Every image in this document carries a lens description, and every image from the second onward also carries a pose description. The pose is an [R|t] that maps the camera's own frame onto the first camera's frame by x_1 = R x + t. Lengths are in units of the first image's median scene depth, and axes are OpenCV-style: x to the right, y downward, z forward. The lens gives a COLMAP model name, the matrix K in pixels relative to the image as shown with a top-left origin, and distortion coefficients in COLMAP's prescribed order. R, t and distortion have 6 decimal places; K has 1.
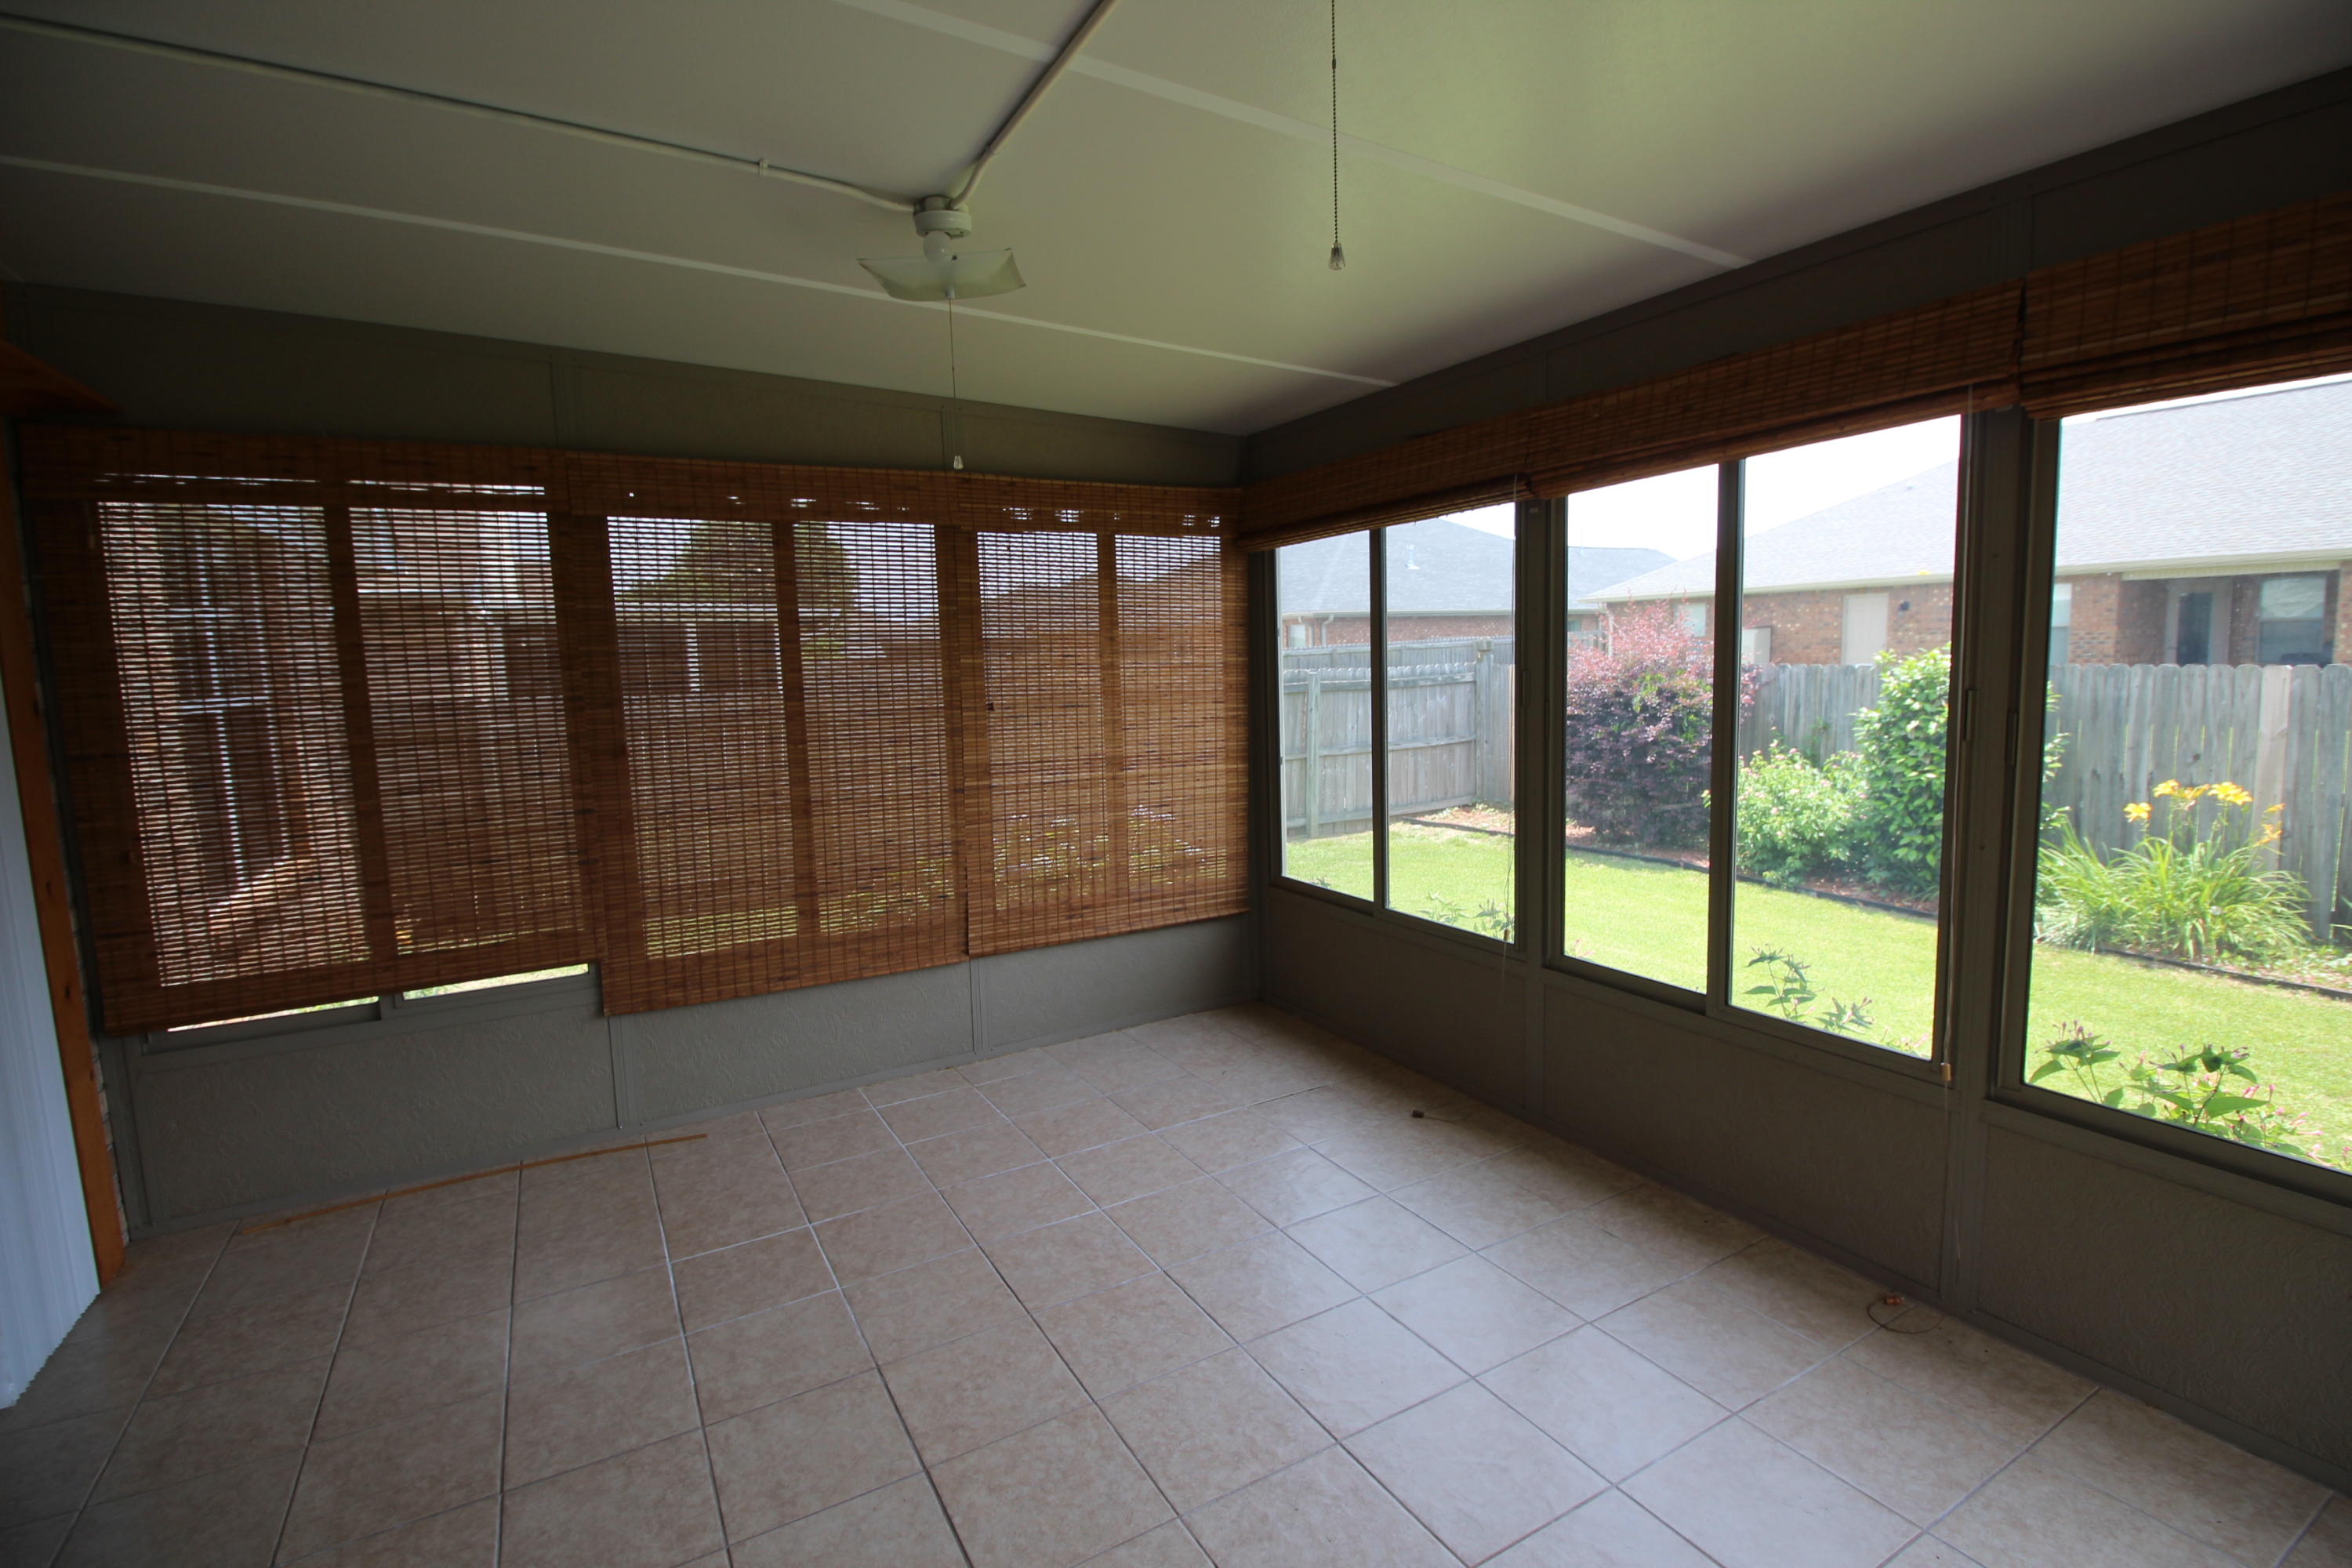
lens RADIAL K [[1092.8, 0, 1173.9], [0, 1092.8, 780.3], [0, 0, 1]] dist [-0.000591, -0.013825]
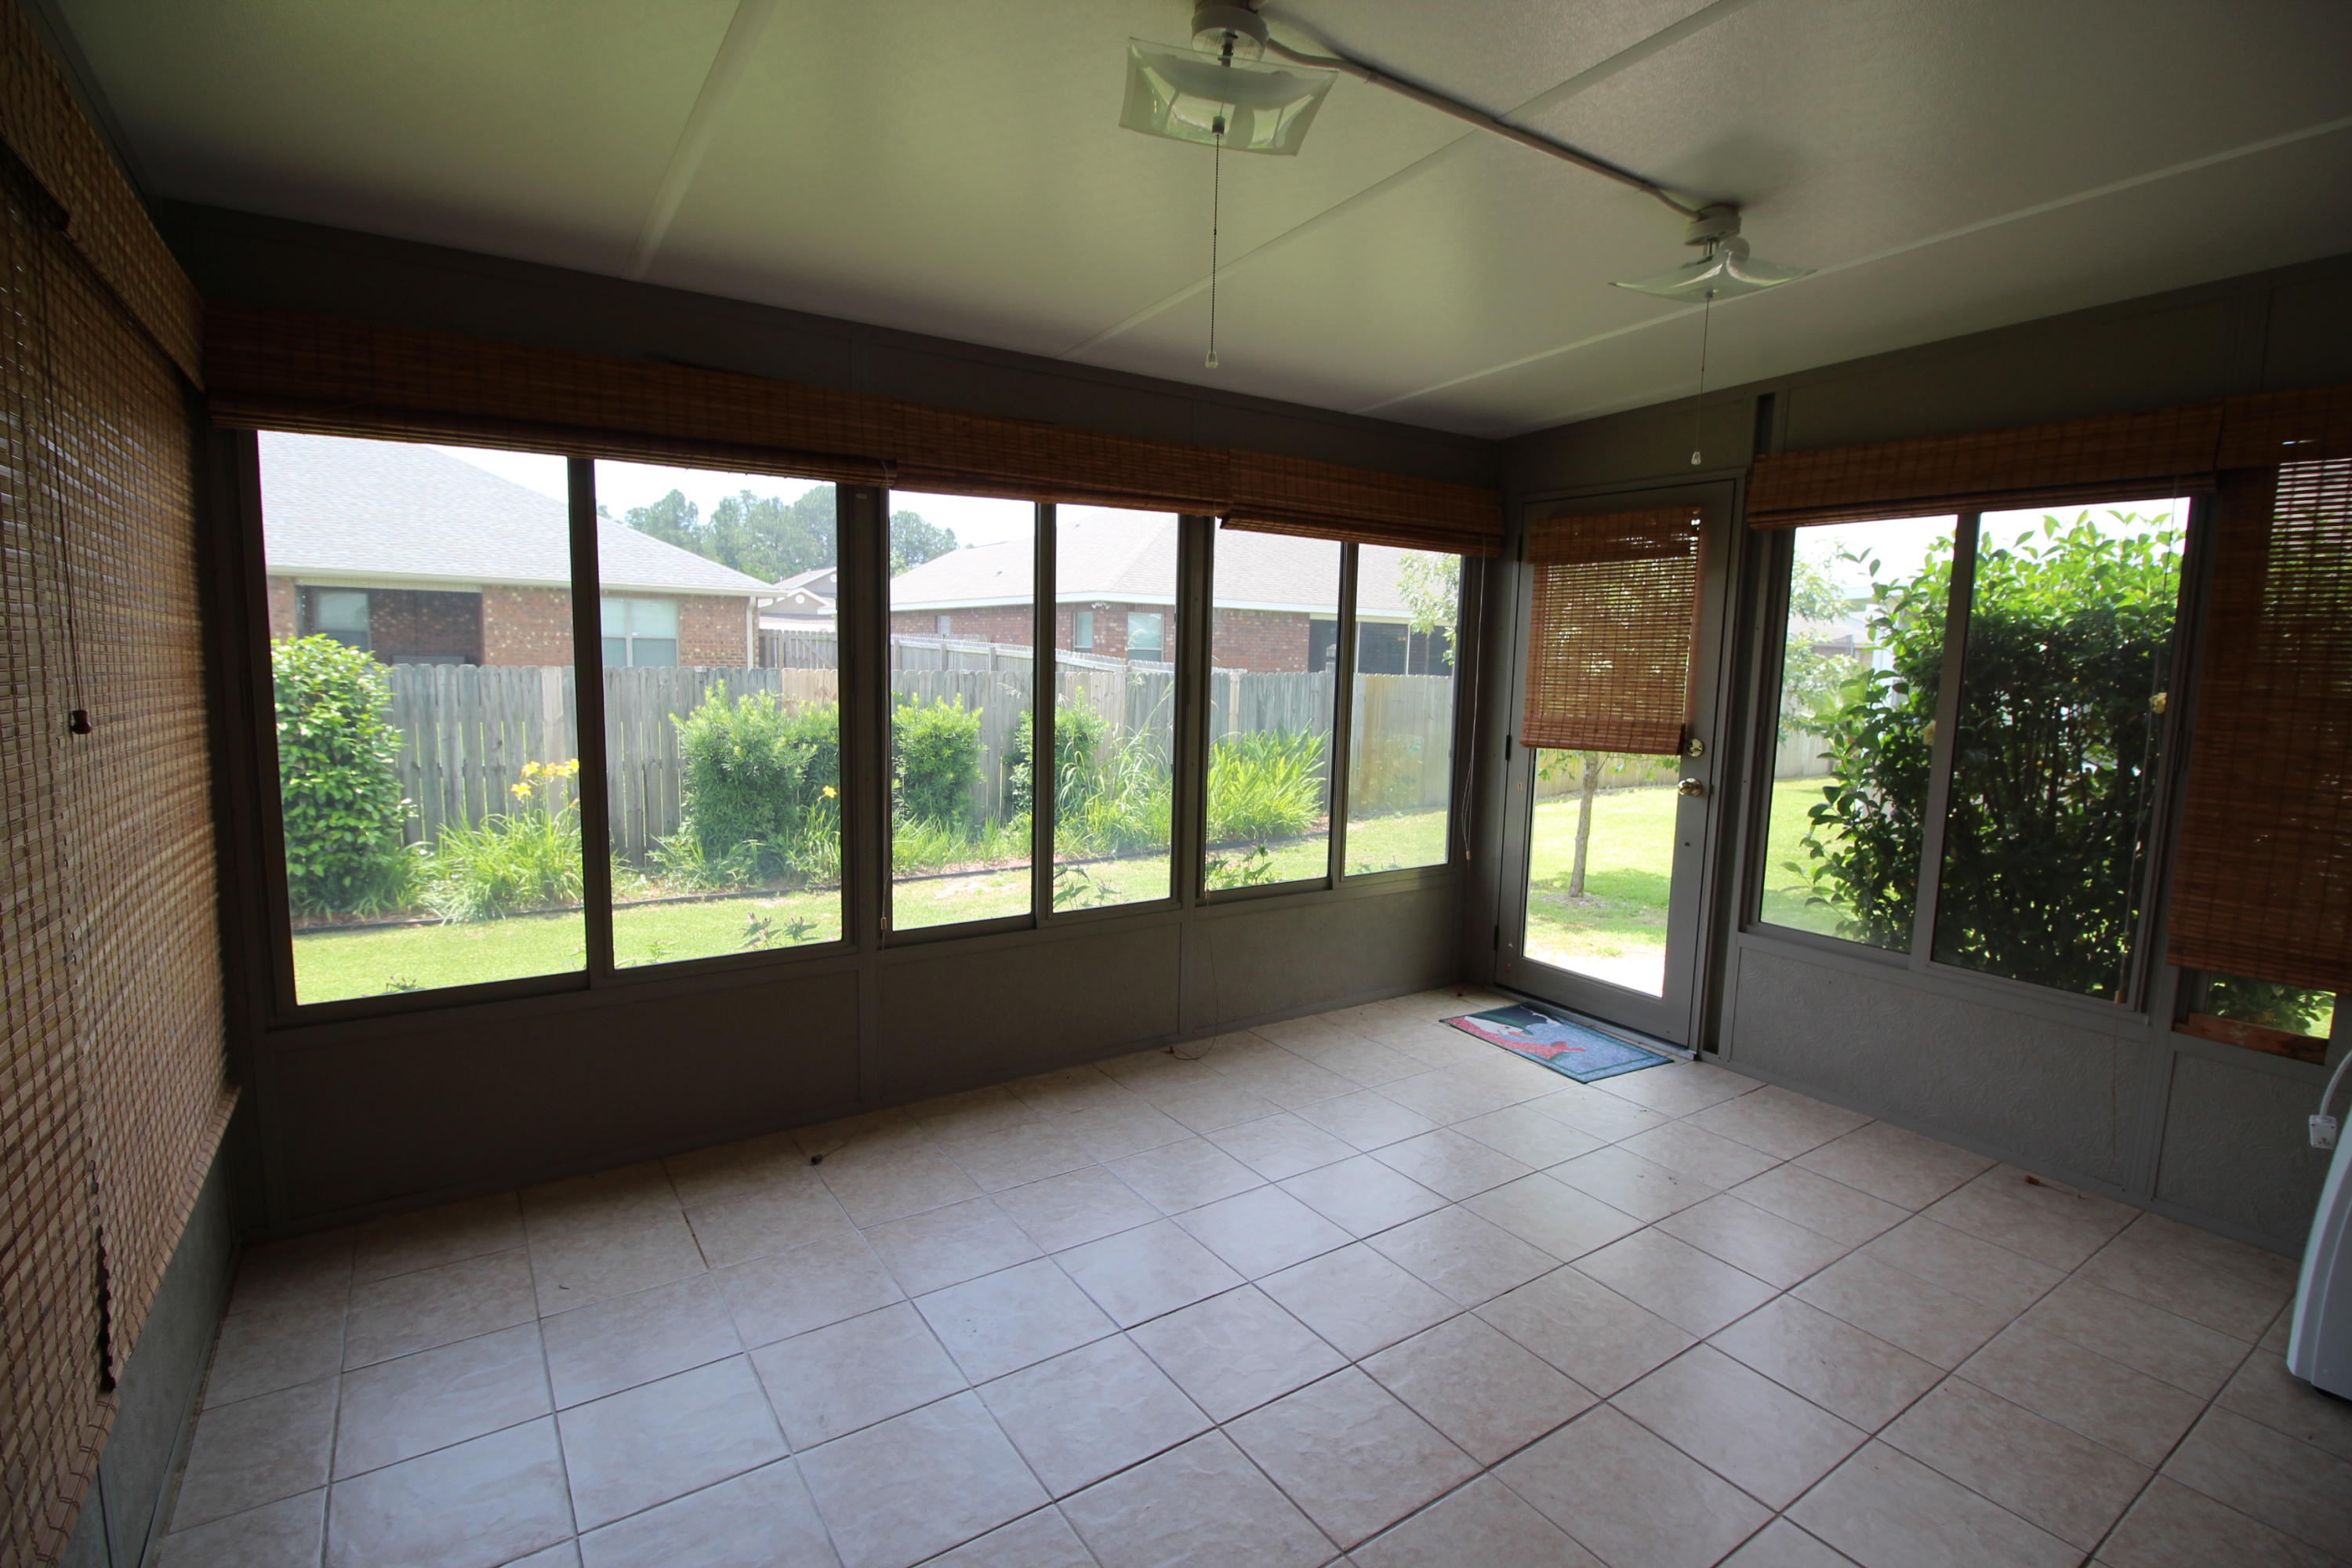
lens RADIAL K [[1092.8, 0, 1173.9], [0, 1092.8, 780.3], [0, 0, 1]] dist [-0.000591, -0.013825]
pose [[-0.082005, -0.087263, 0.992804, -0.580801], [0.093351, 0.991107, 0.094825, -0.048317], [-0.992250, 0.100456, -0.073129, 0.670801]]
